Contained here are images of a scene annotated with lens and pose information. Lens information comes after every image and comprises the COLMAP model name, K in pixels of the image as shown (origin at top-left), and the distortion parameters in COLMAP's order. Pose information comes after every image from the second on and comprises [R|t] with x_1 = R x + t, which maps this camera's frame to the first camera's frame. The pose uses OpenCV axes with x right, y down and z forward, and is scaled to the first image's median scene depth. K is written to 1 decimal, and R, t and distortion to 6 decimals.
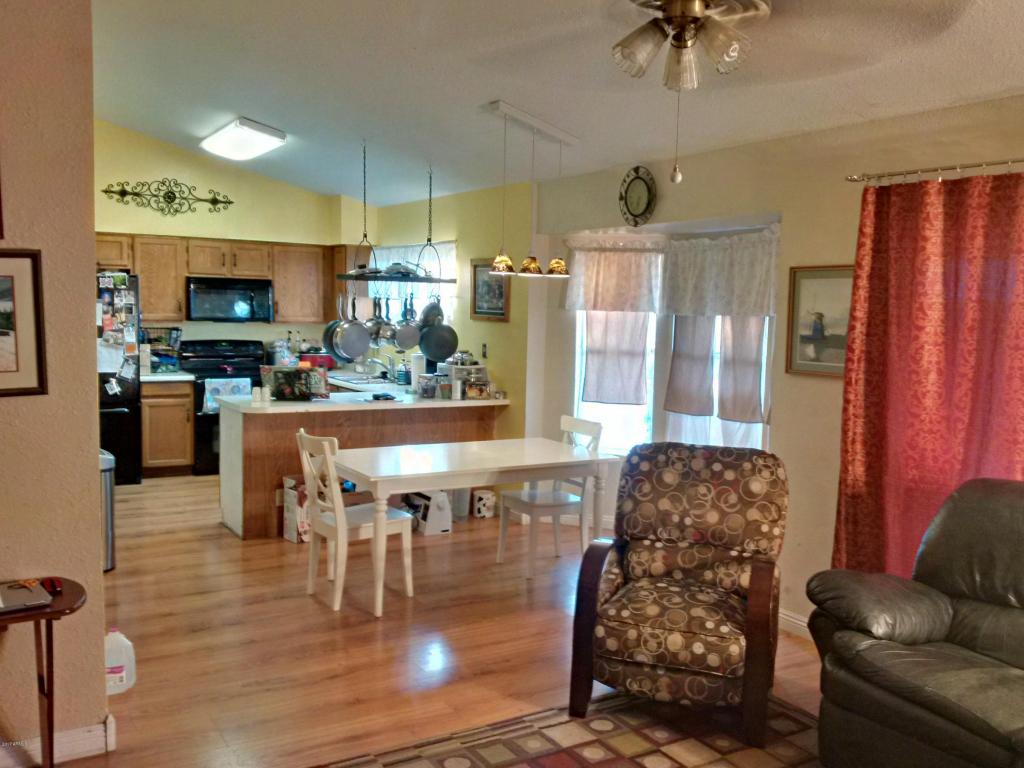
lens RADIAL K [[916.8, 0, 516.5], [0, 916.8, 381.3], [0, 0, 1]] dist [0.074012, -0.157417]
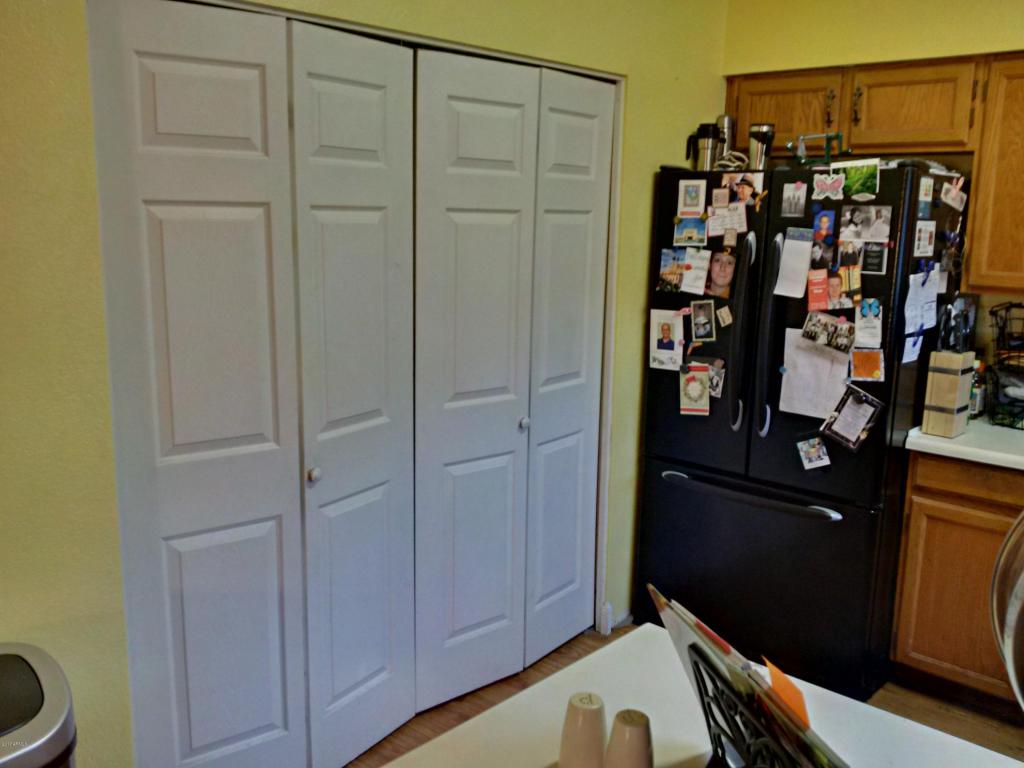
lens RADIAL K [[916.8, 0, 511.9], [0, 916.8, 385.0], [0, 0, 1]] dist [0.074012, -0.157417]
pose [[0.299709, 0.163310, -0.939949, -0.051589], [-0.089798, 0.985695, 0.142625, -0.032396], [0.949795, 0.041659, 0.310086, 0.360274]]
